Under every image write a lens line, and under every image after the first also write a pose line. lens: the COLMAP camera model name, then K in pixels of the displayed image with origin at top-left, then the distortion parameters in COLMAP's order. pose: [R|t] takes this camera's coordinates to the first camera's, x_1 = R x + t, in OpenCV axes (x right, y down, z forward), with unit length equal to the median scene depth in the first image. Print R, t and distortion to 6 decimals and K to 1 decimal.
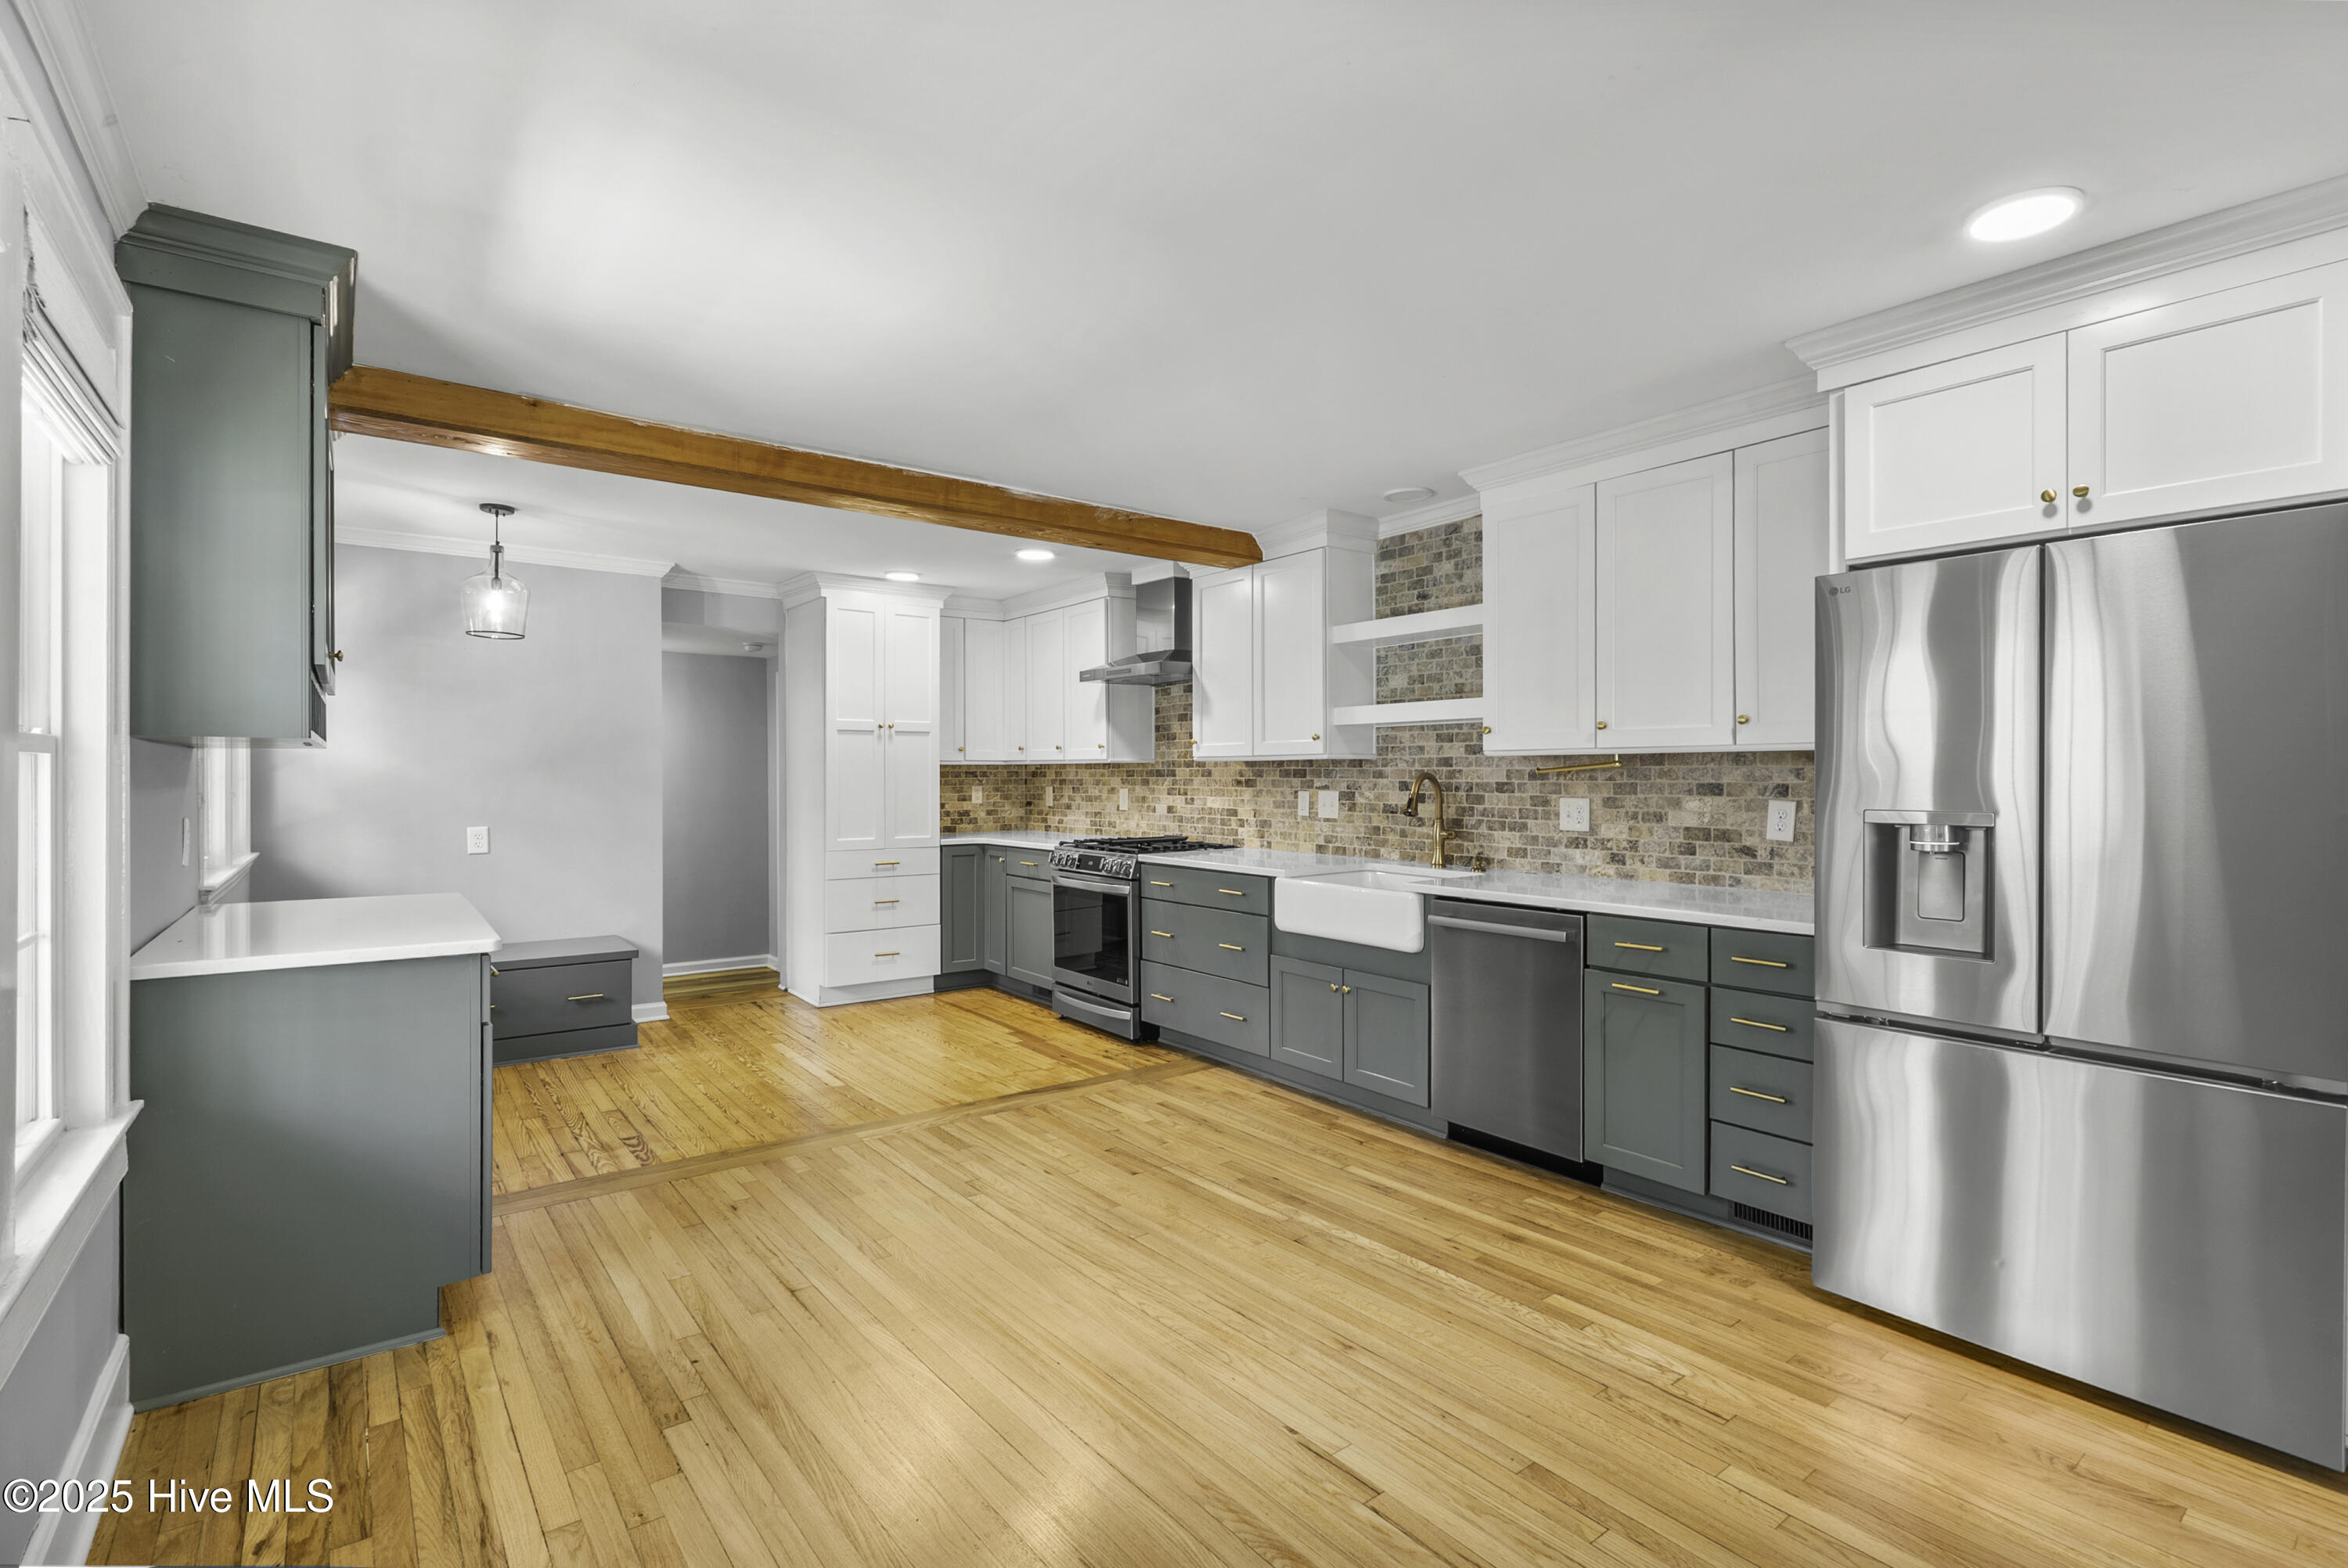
lens RADIAL K [[1074.5, 0, 1176.5], [0, 1074.5, 775.5], [0, 0, 1]] dist [-0.003144, -0.001274]
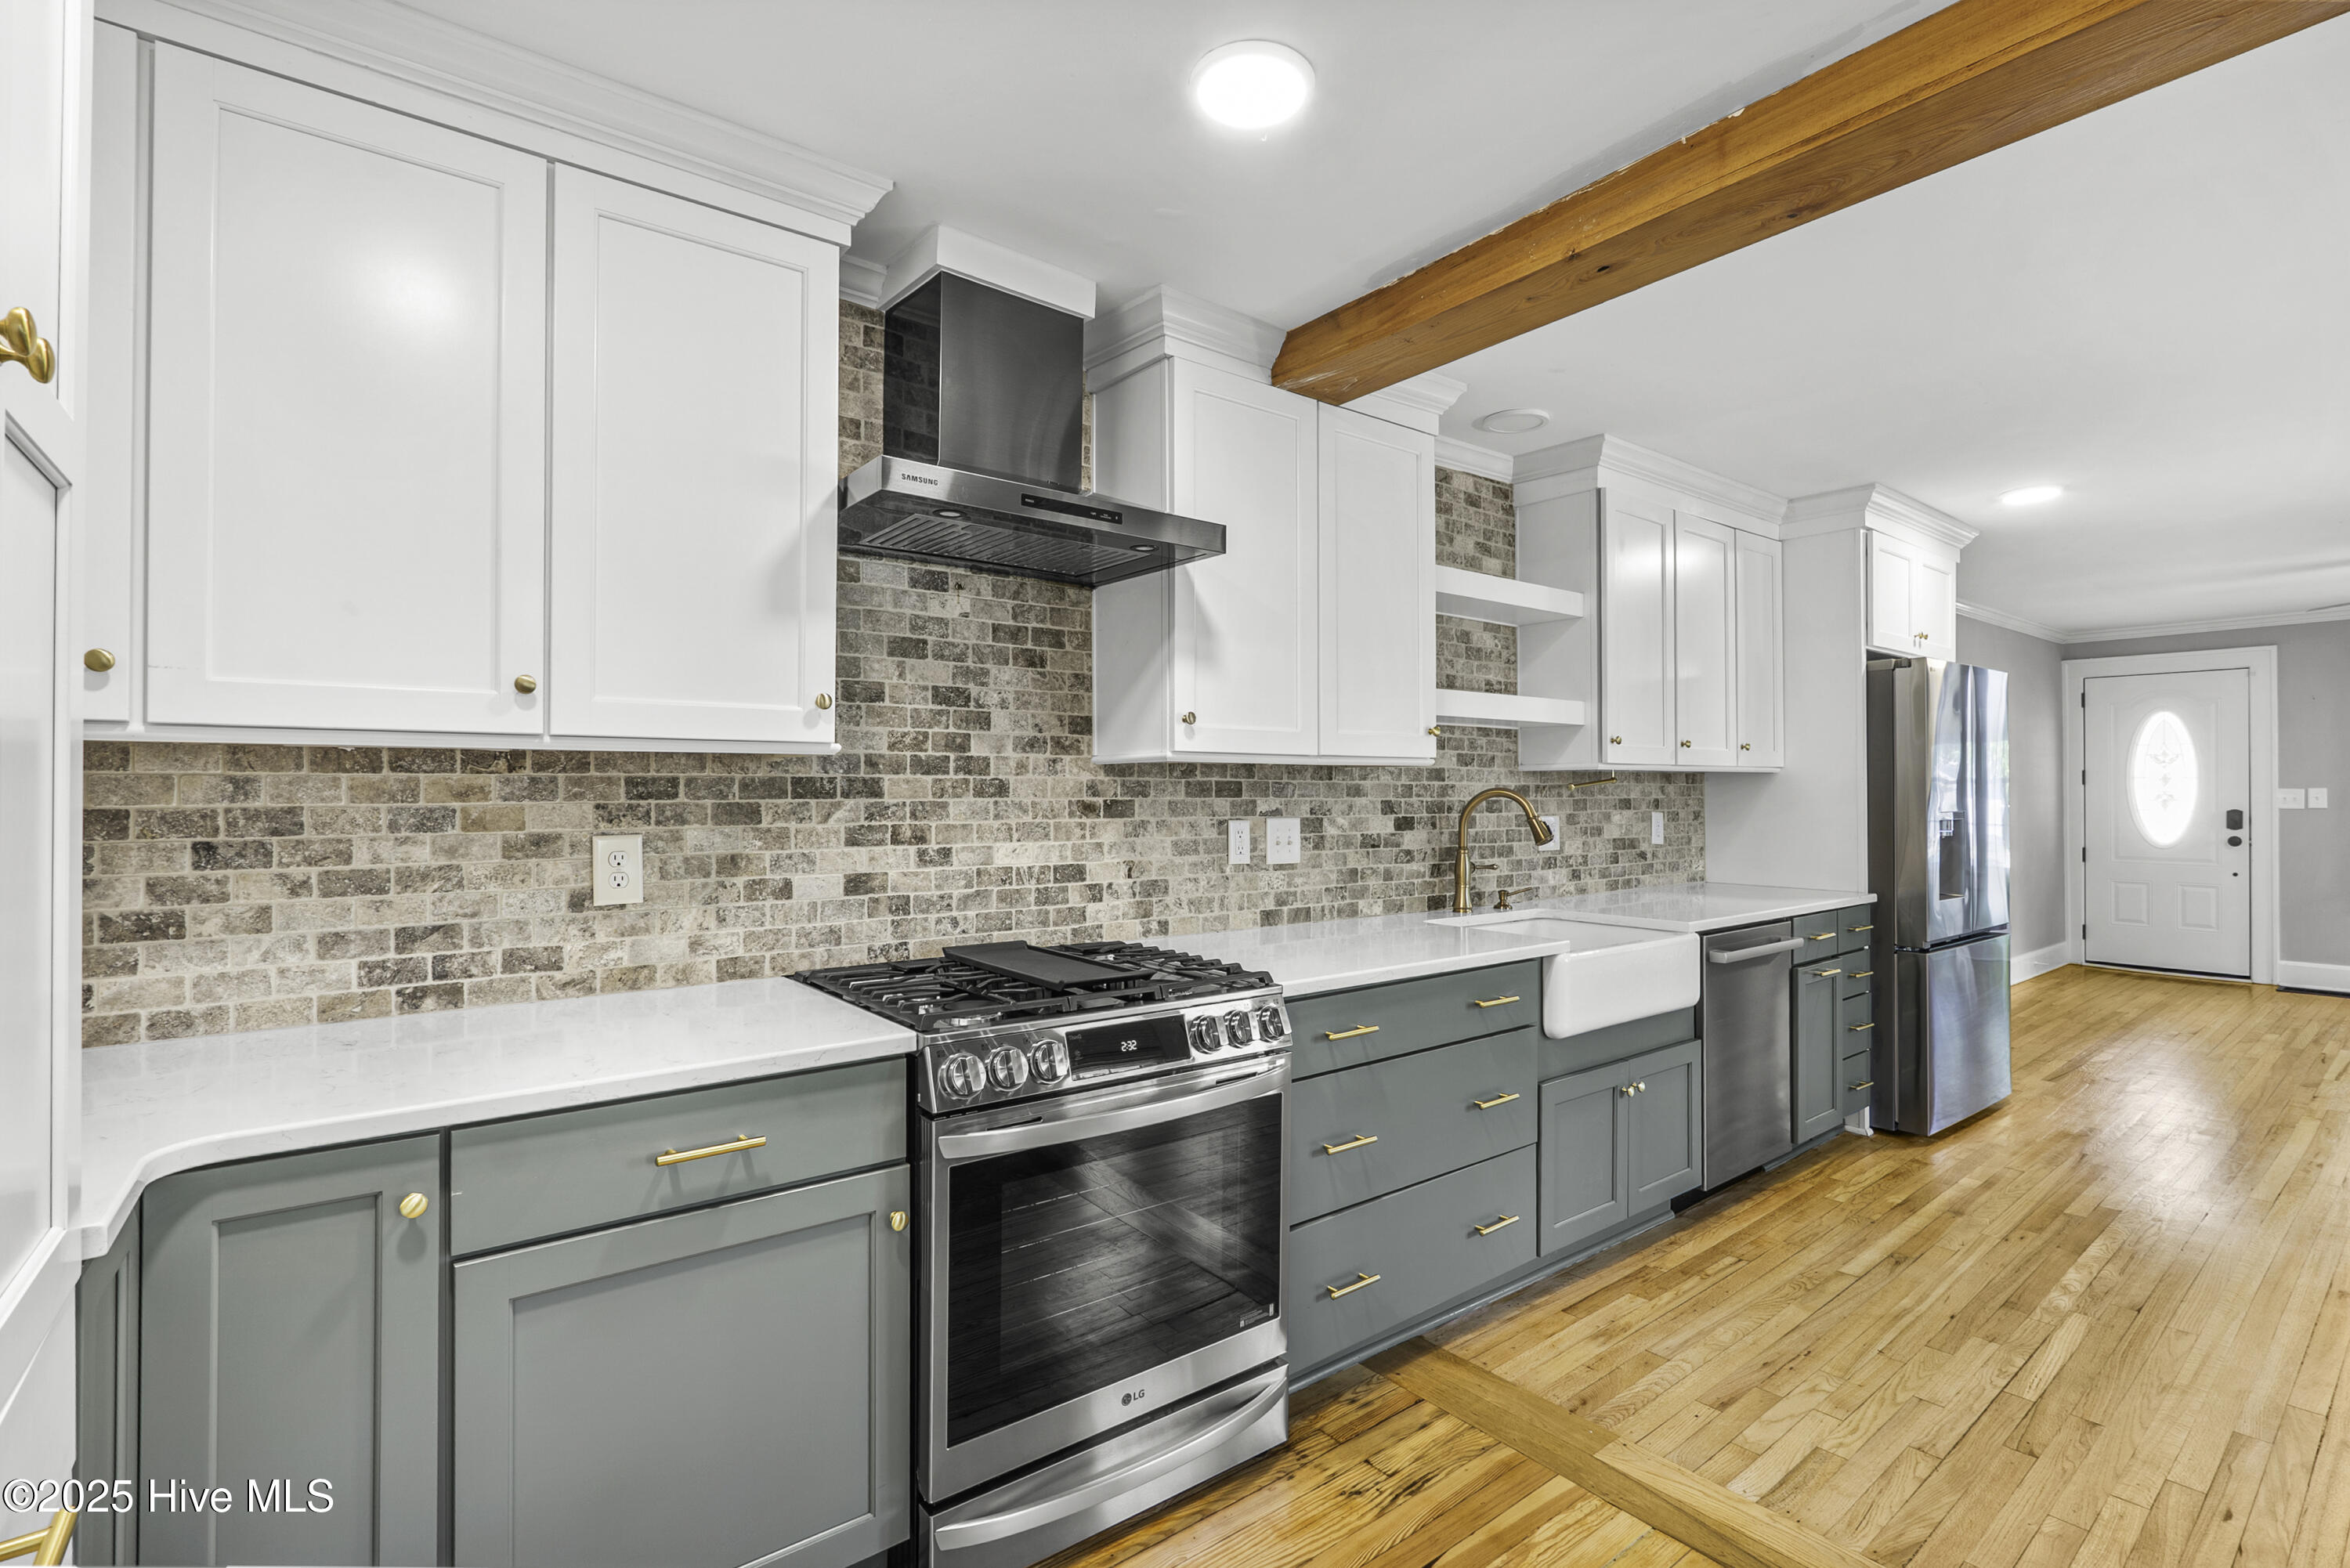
lens RADIAL K [[1075.5, 0, 1177.1], [0, 1075.5, 785.3], [0, 0, 1]] dist [-0.003144, -0.001274]
pose [[-0.005292, 0.012662, 0.999906, -0.480366], [0.006694, 0.999898, -0.012627, 0.003265], [-0.999964, 0.006626, -0.005377, 1.112616]]
